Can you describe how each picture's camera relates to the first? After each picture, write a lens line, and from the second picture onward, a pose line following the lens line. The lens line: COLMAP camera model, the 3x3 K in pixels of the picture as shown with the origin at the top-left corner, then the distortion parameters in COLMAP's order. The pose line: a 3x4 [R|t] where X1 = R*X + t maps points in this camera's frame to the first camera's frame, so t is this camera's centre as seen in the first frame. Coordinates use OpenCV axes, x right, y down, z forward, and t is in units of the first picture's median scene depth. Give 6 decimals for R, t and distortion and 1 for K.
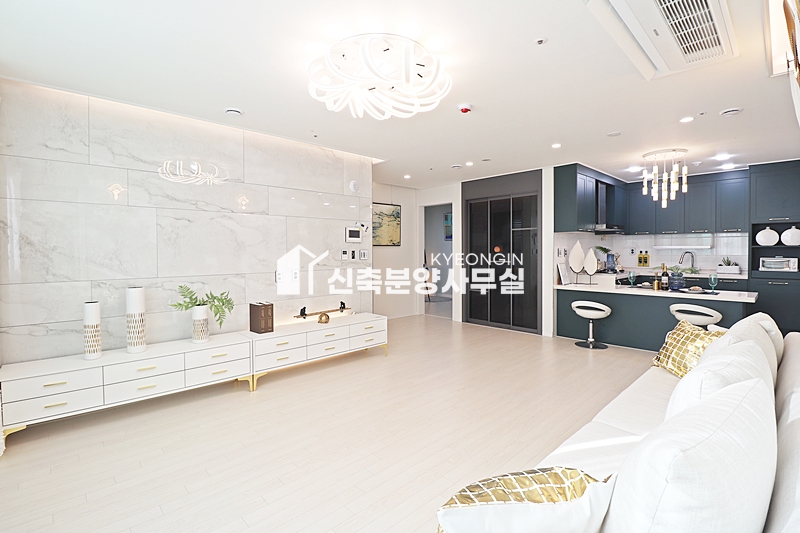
lens RADIAL K [[370.1, 0, 397.2], [0, 370.1, 258.1], [0, 0, 1]] dist [-0.002662, -0.012732]
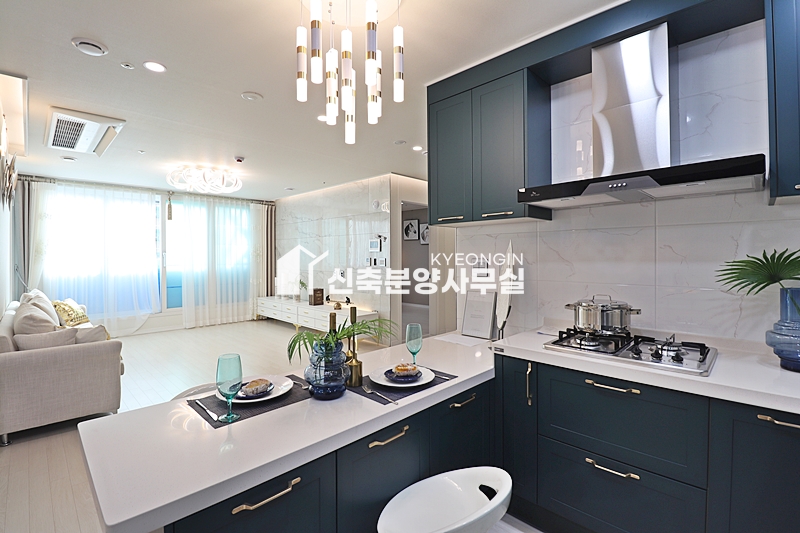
lens RADIAL K [[370.1, 0, 397.2], [0, 370.1, 258.1], [0, 0, 1]] dist [-0.002662, -0.012732]
pose [[0.040864, 0.009059, -0.999124, 1.145110], [-0.016268, 0.999832, 0.008400, -0.034522], [0.999032, 0.015911, 0.041005, 1.085274]]
